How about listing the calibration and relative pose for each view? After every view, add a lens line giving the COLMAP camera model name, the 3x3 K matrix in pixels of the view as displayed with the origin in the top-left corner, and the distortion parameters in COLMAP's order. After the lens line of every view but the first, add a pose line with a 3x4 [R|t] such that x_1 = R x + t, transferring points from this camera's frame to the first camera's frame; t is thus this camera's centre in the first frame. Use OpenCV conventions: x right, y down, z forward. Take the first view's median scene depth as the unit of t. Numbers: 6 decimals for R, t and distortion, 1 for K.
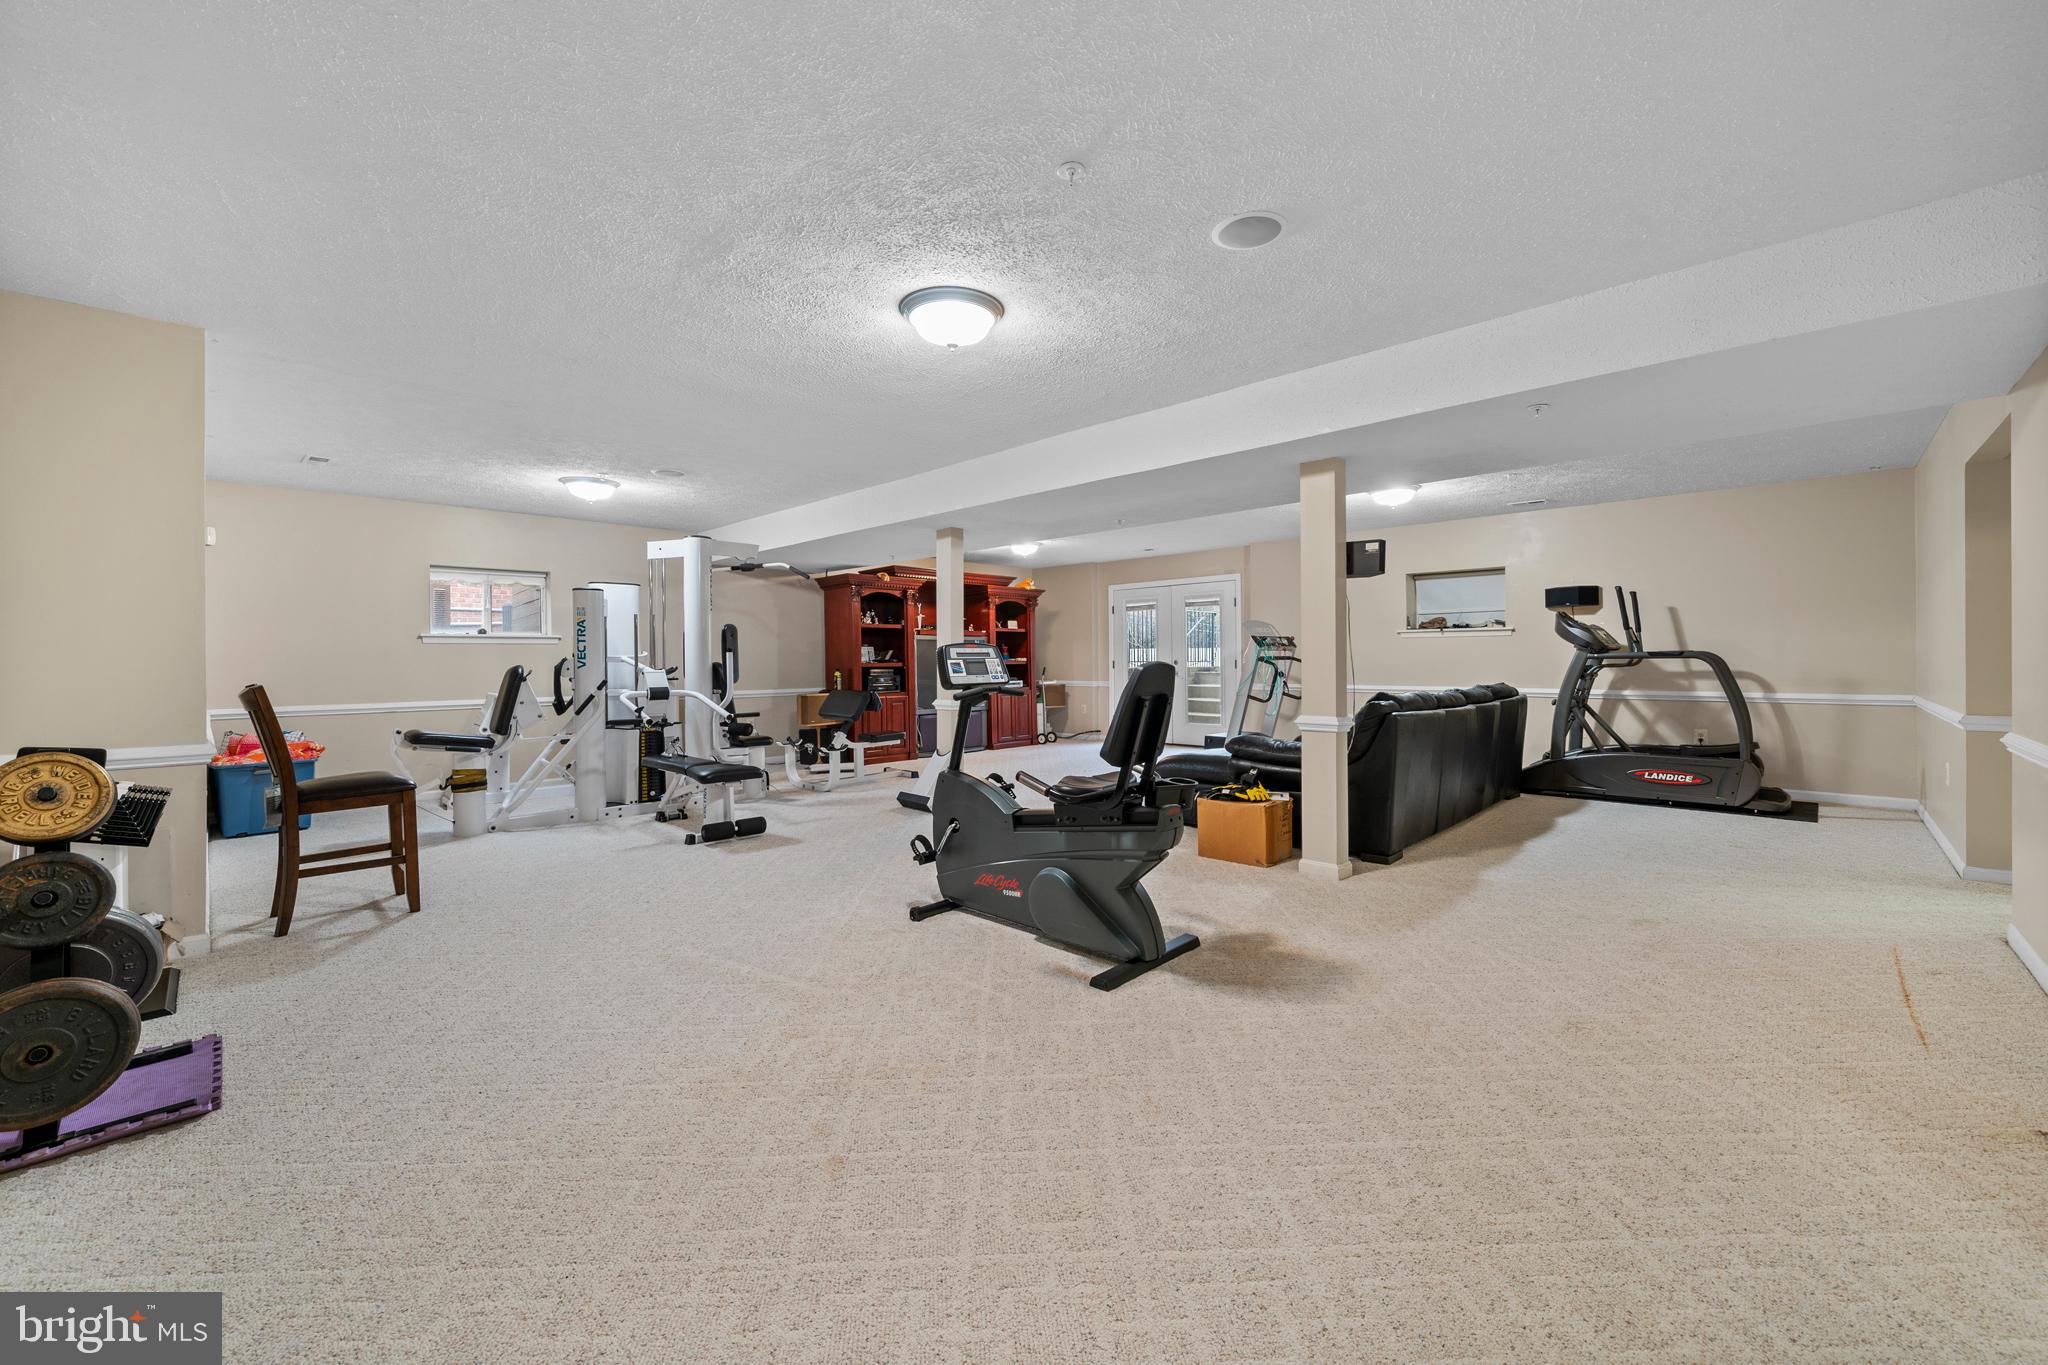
lens RADIAL K [[786.4, 0, 1024.0], [0, 786.4, 682.5], [0, 0, 1]] dist [-0.000295, 0.000006]
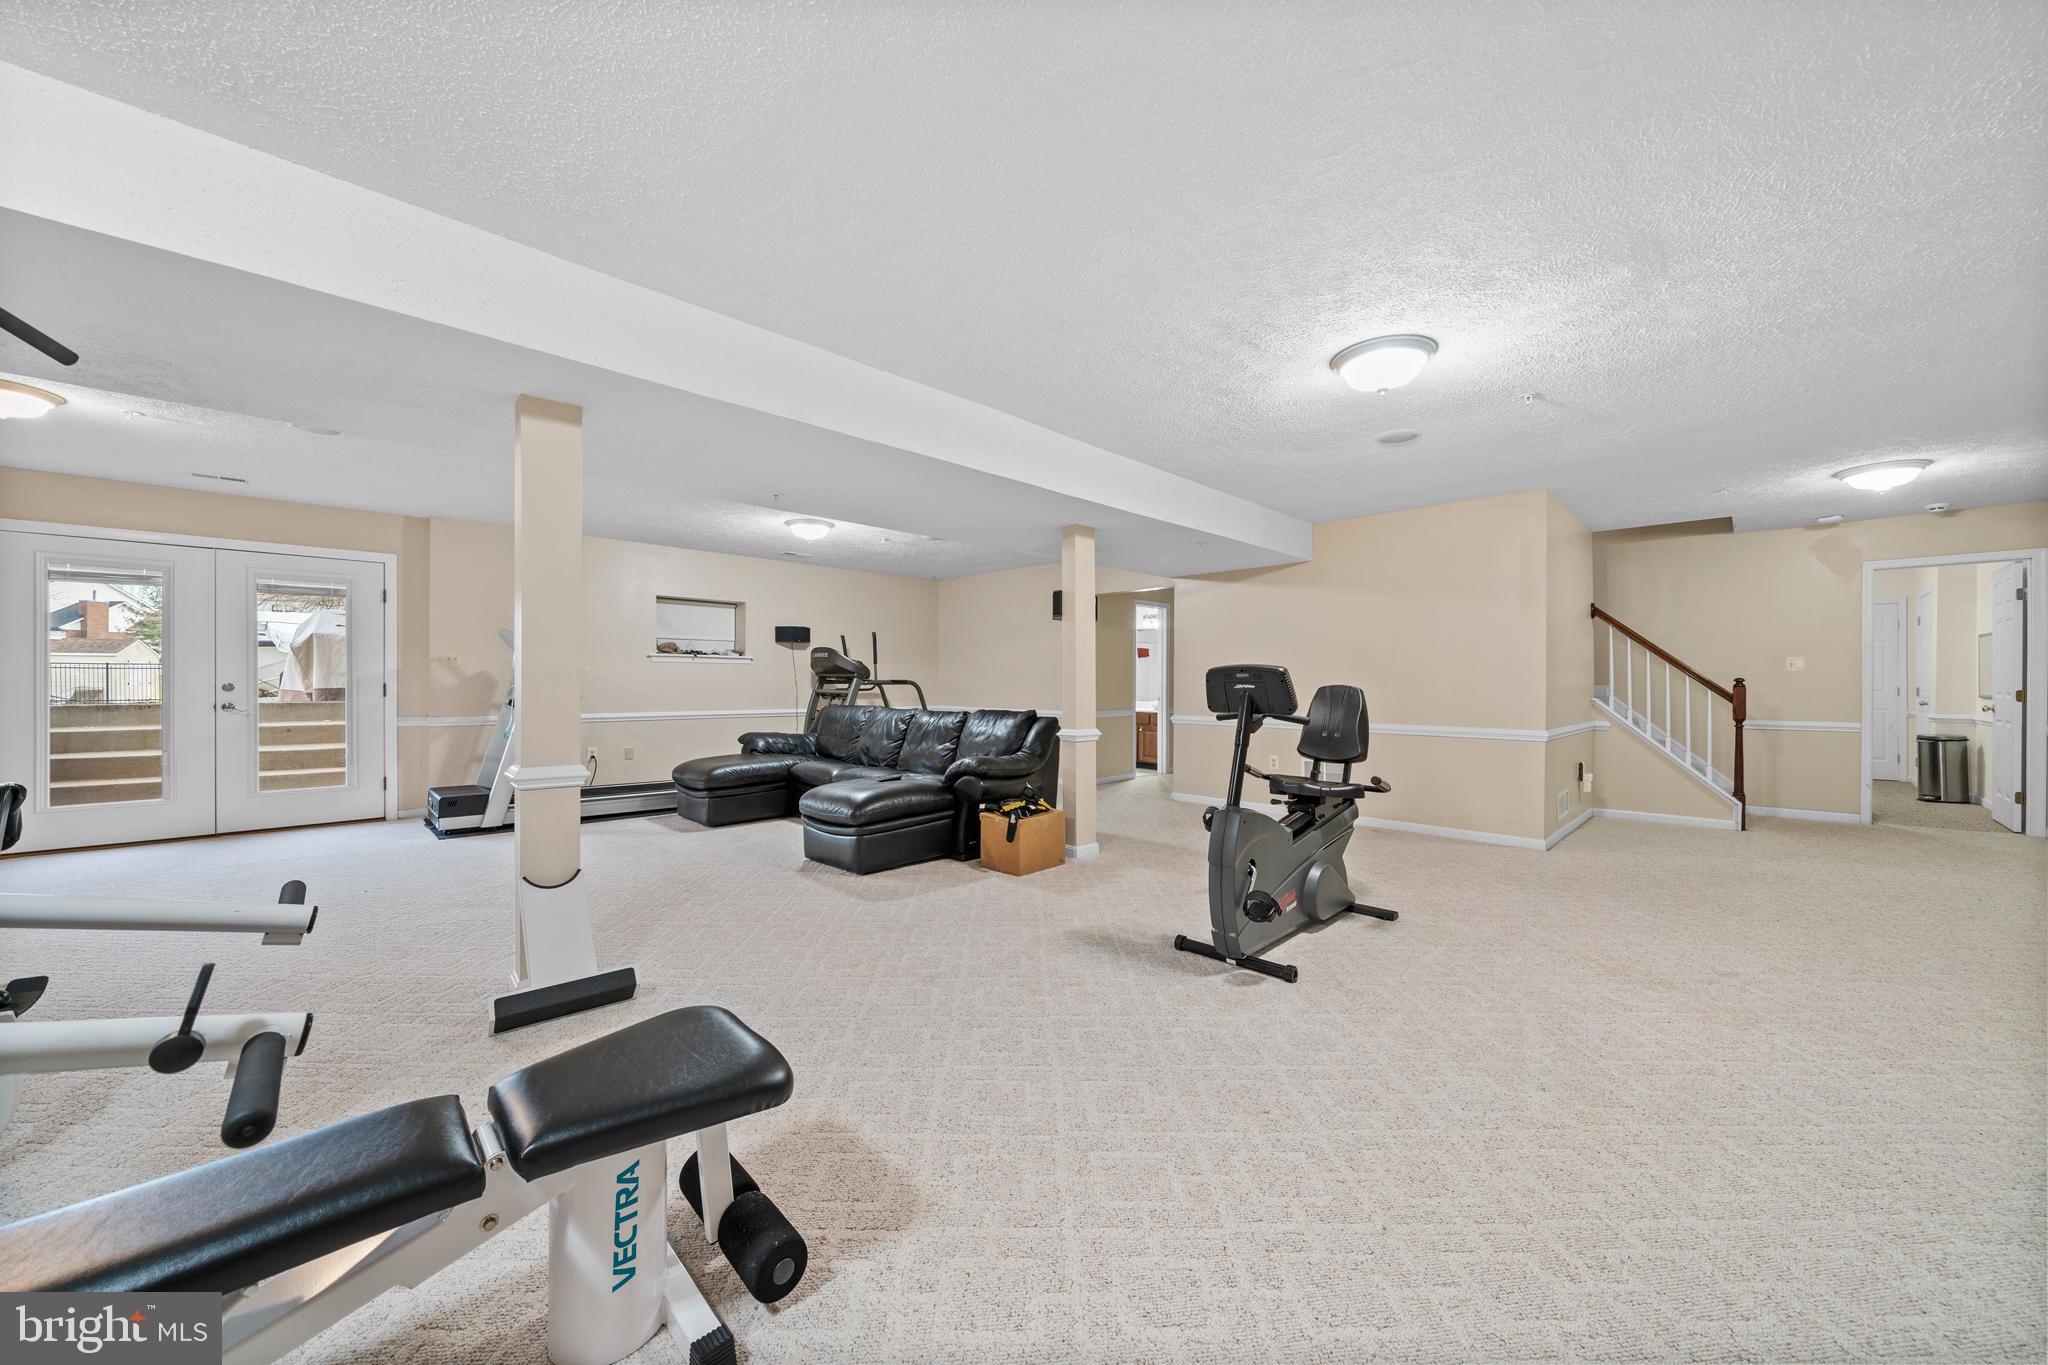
lens RADIAL K [[730.3, 0, 1050.1], [0, 730.3, 687.1], [0, 0, 1]] dist [-0.001248, 0.000009]
pose [[0.005724, 0.004503, 0.999973, -0.997889], [0.026956, 0.999626, -0.004656, -0.023580], [-0.999620, 0.026982, 0.005600, 1.329845]]
